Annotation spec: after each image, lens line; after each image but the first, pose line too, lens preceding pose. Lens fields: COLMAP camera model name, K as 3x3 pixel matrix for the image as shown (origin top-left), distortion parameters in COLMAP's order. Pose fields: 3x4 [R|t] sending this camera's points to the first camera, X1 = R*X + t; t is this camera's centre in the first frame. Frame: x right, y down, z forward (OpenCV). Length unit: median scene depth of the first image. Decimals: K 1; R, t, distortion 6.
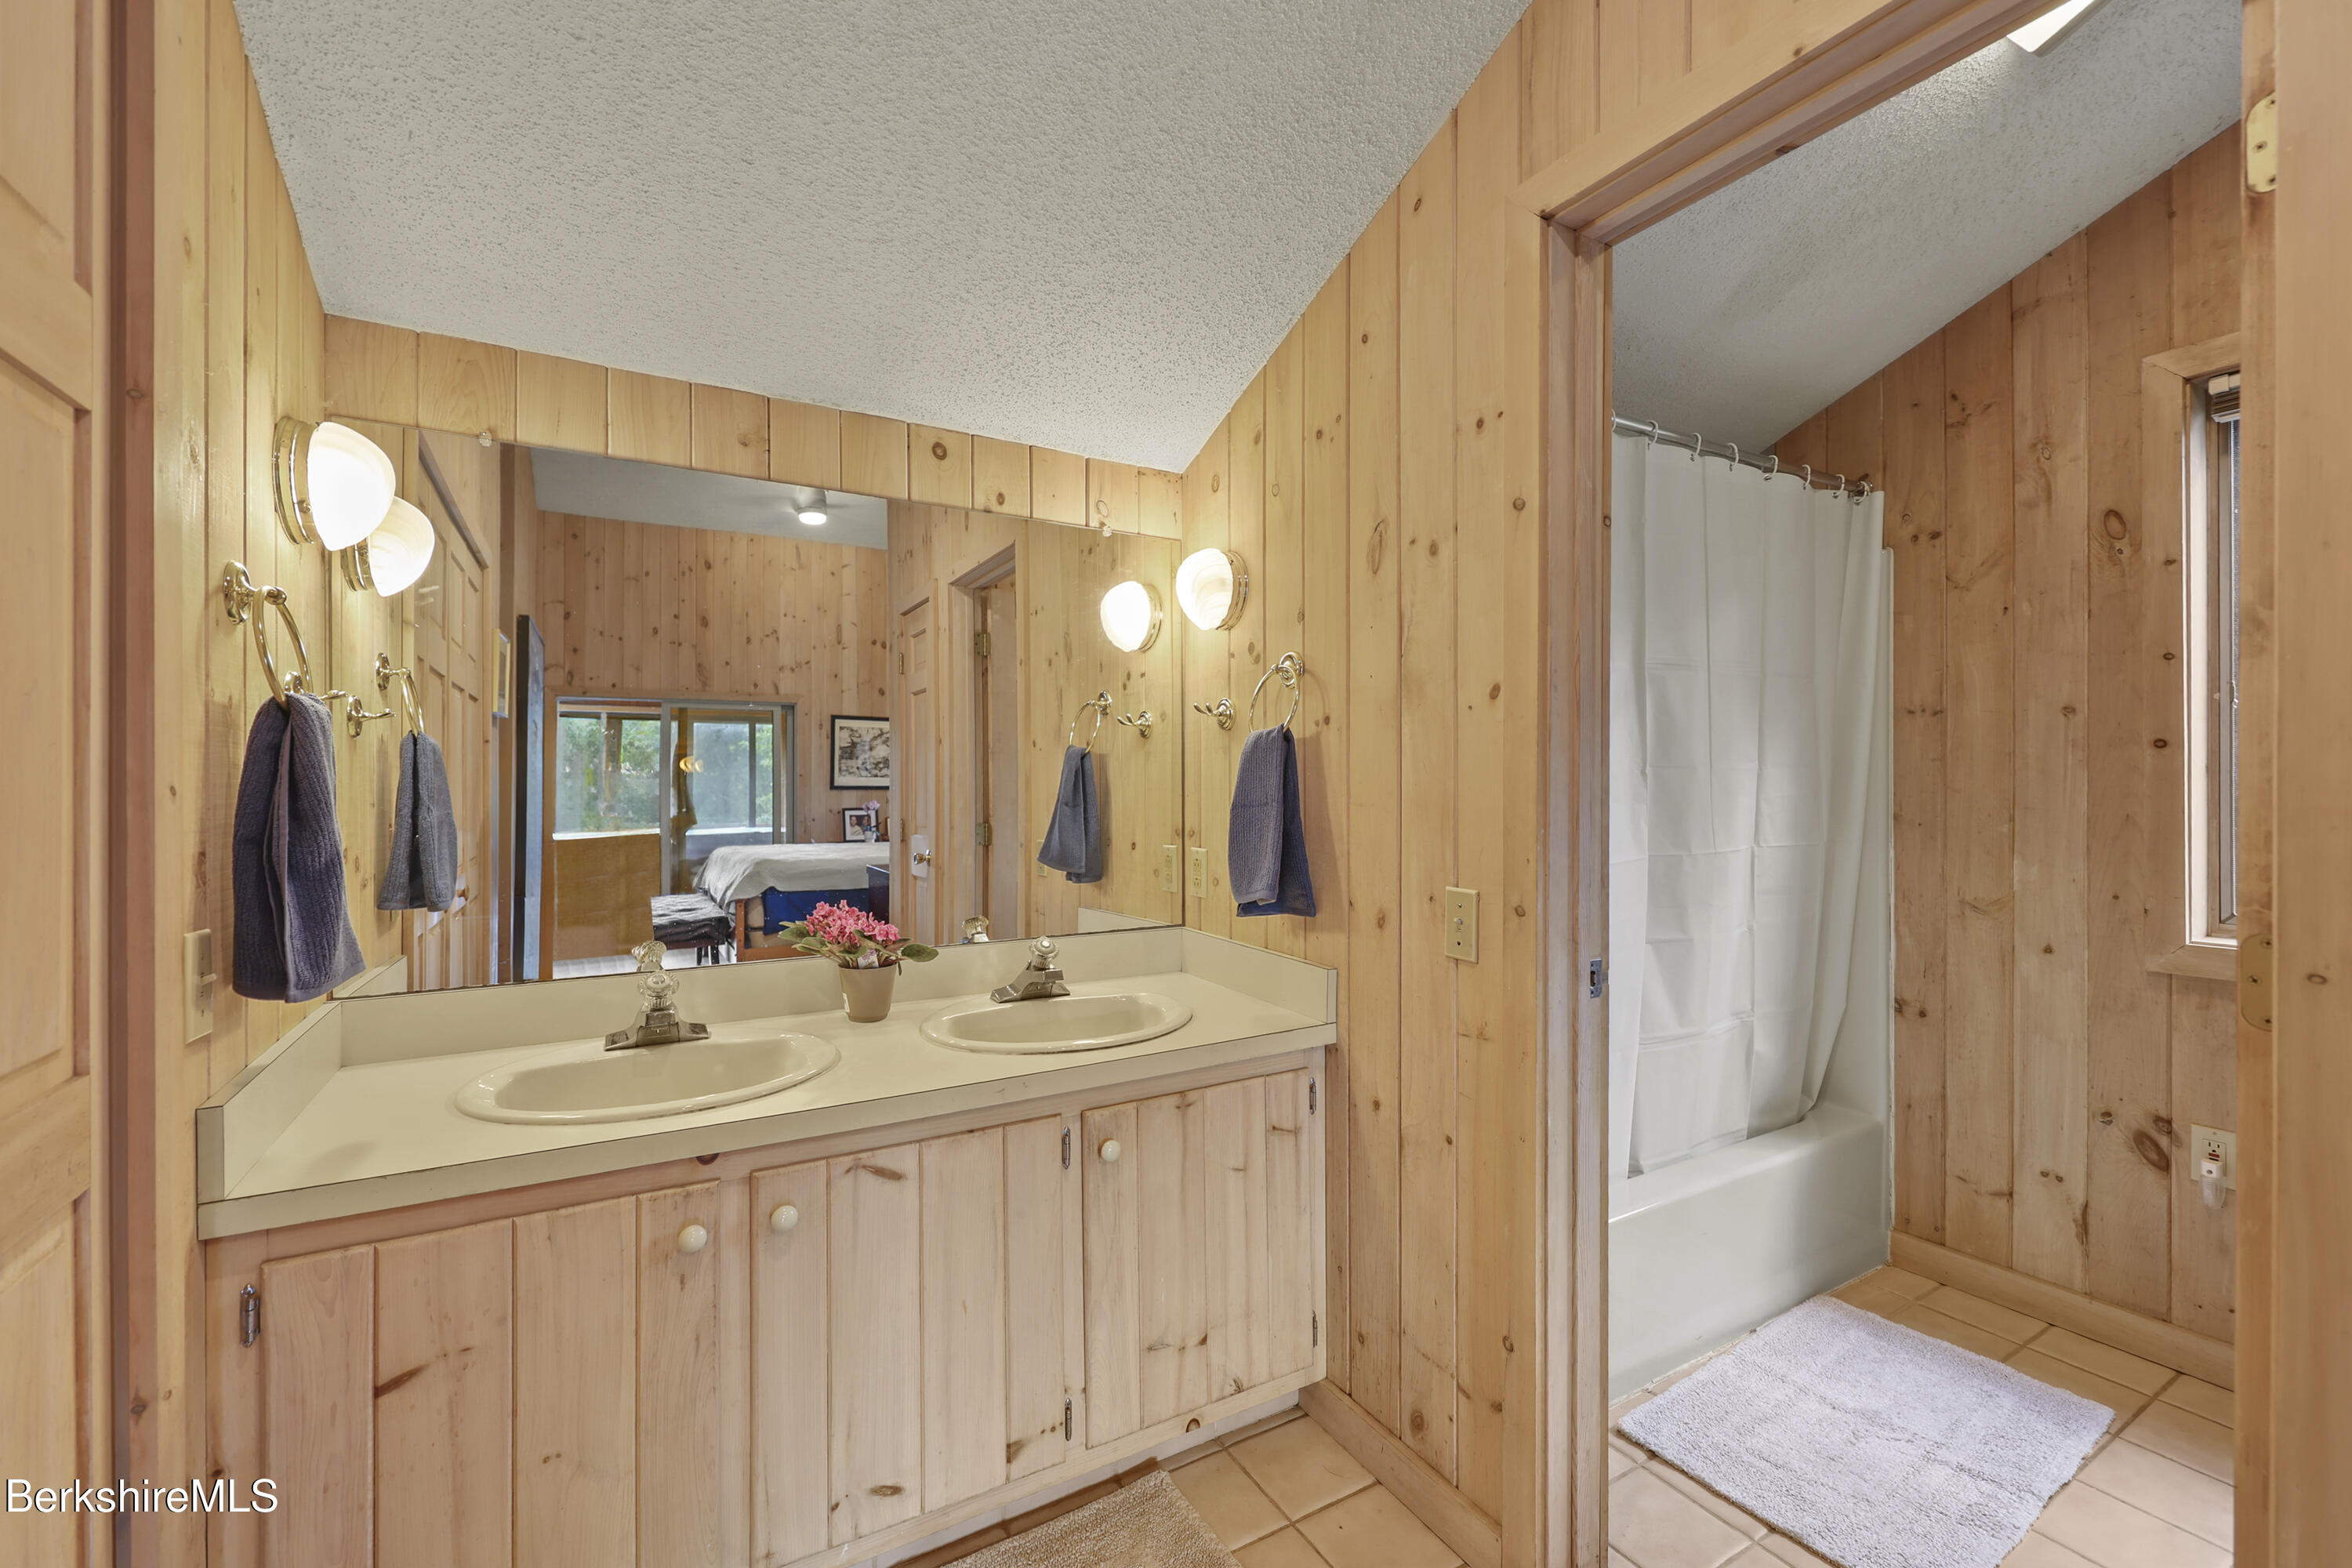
lens RADIAL K [[962.0, 0, 1172.5], [0, 962.0, 799.0], [0, 0, 1]] dist [-0.001354, 0.000026]
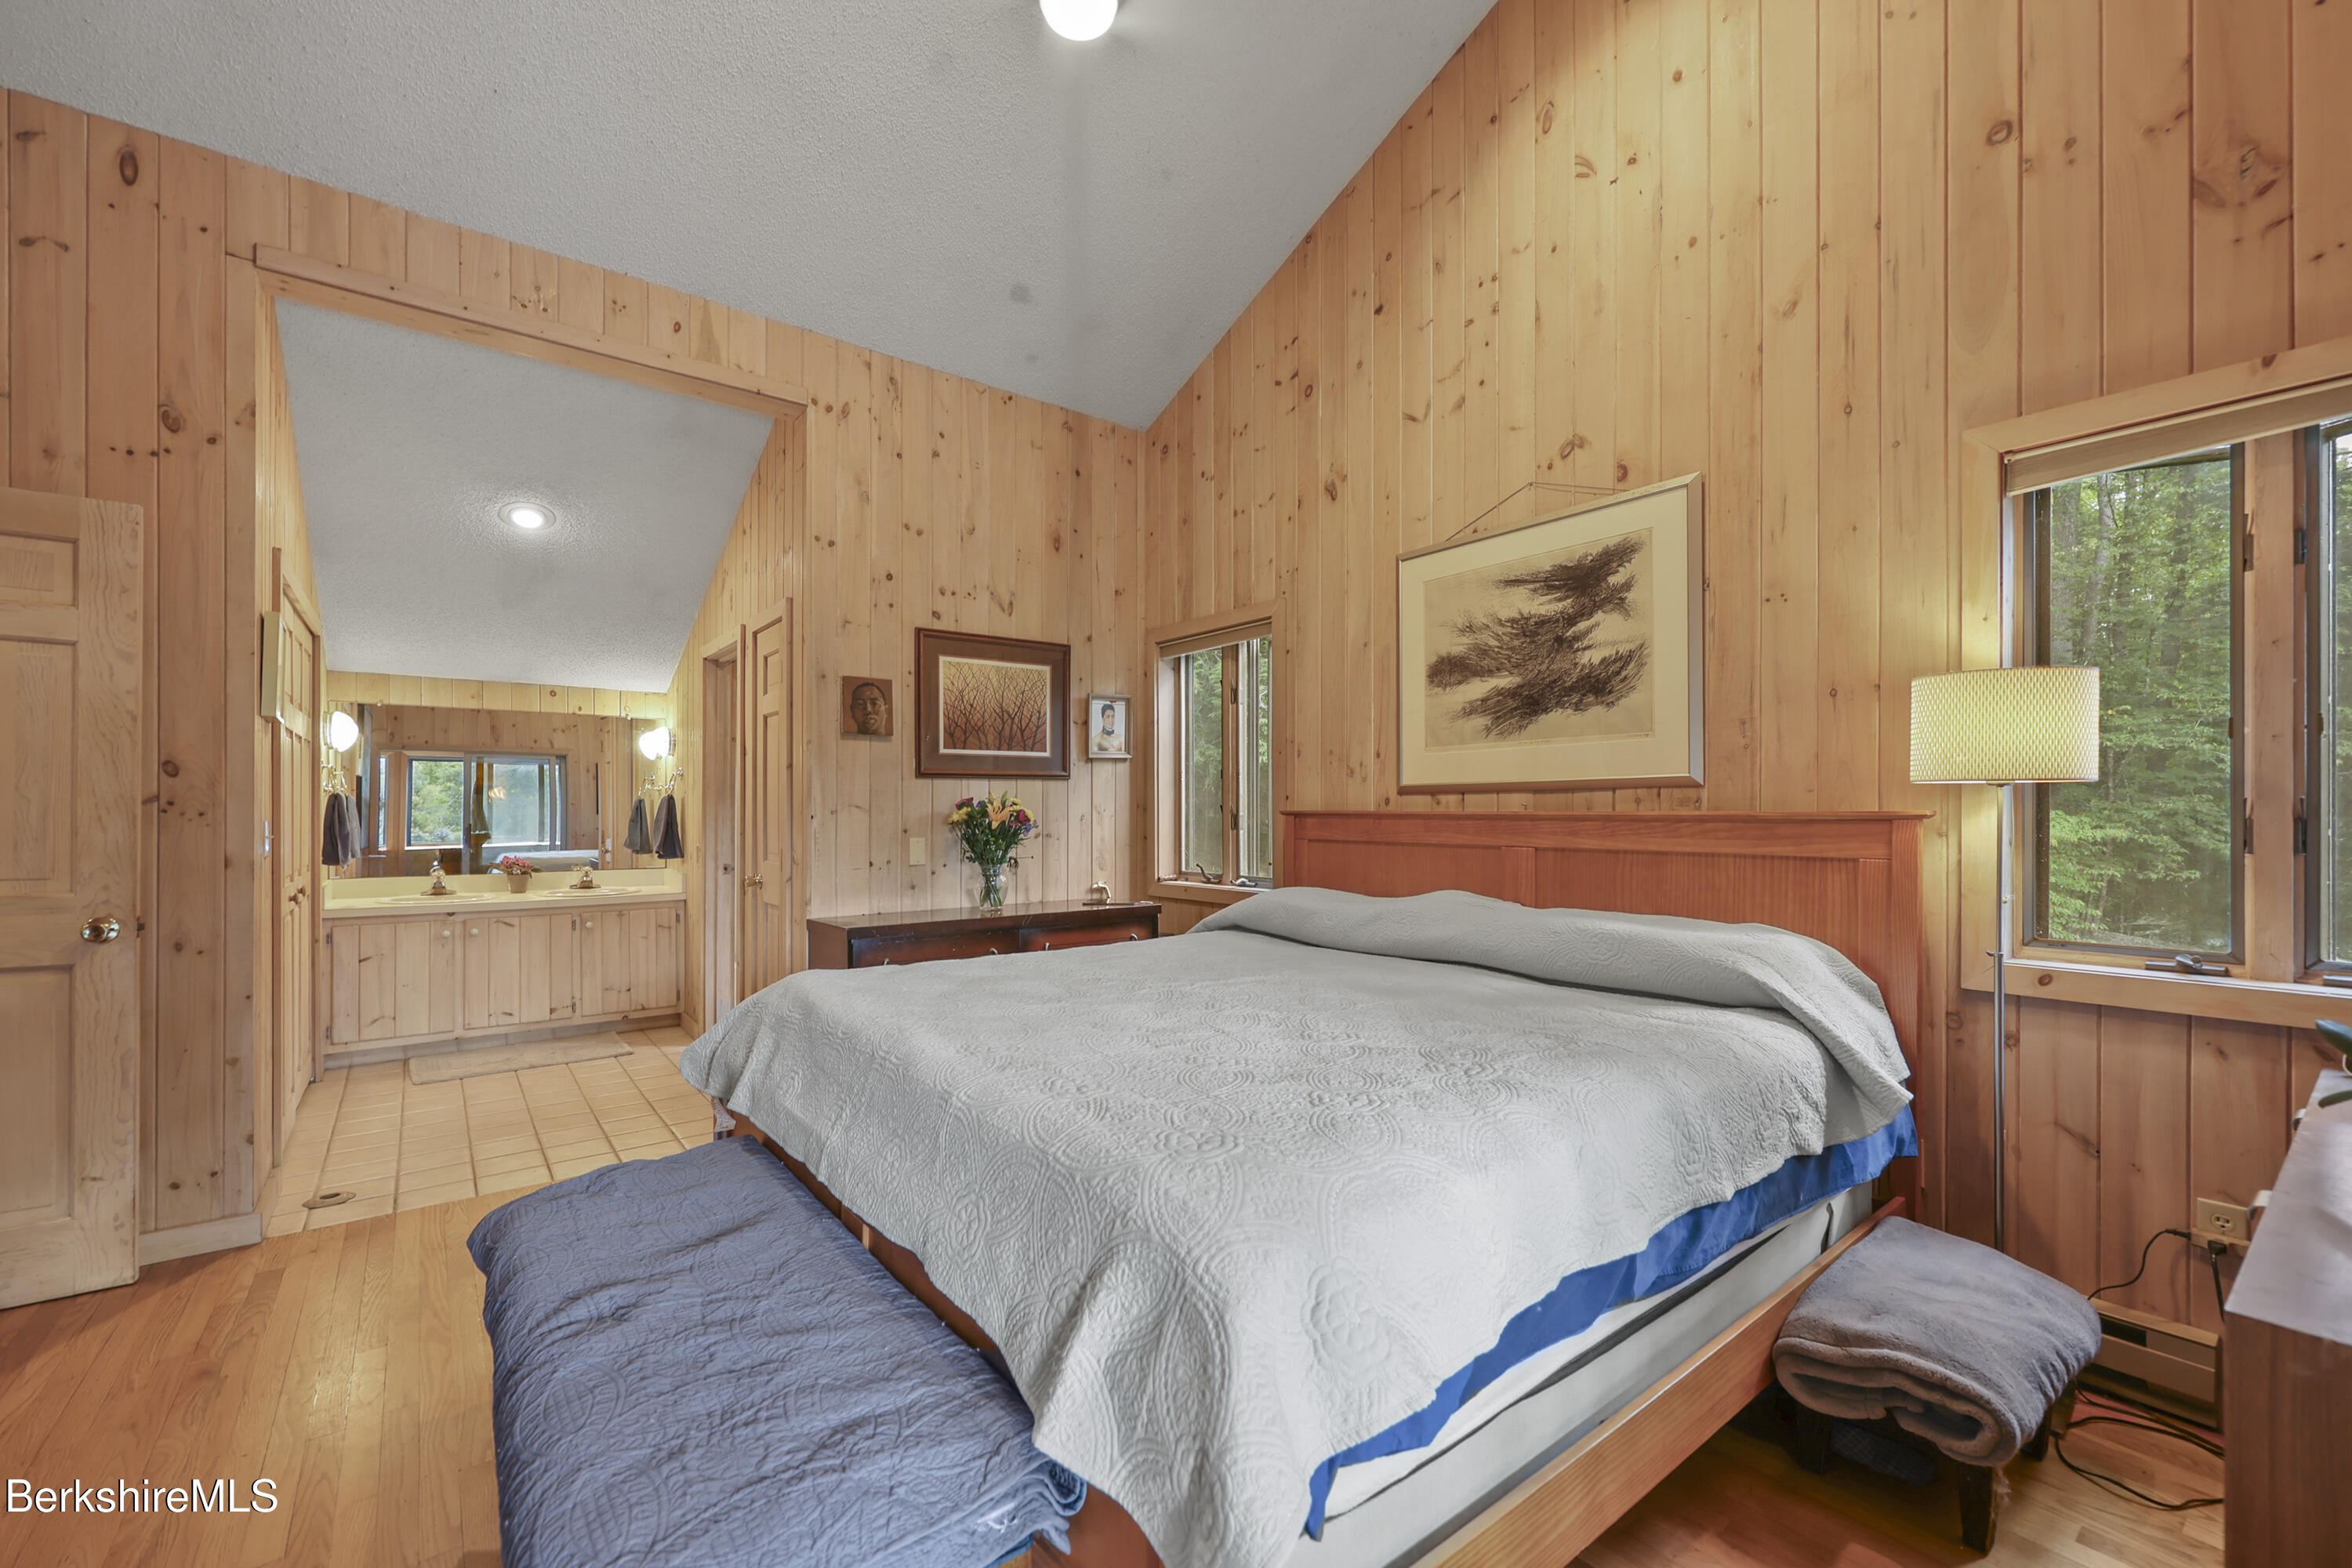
lens RADIAL K [[959.8, 0, 1172.9], [0, 959.8, 820.8], [0, 0, 1]] dist [0.002412, 0.000744]
pose [[0.991112, 0.001314, 0.133026, 1.380720], [-0.001019, 0.999997, -0.002289, 0.012295], [-0.133028, 0.002133, 0.991110, -2.360096]]
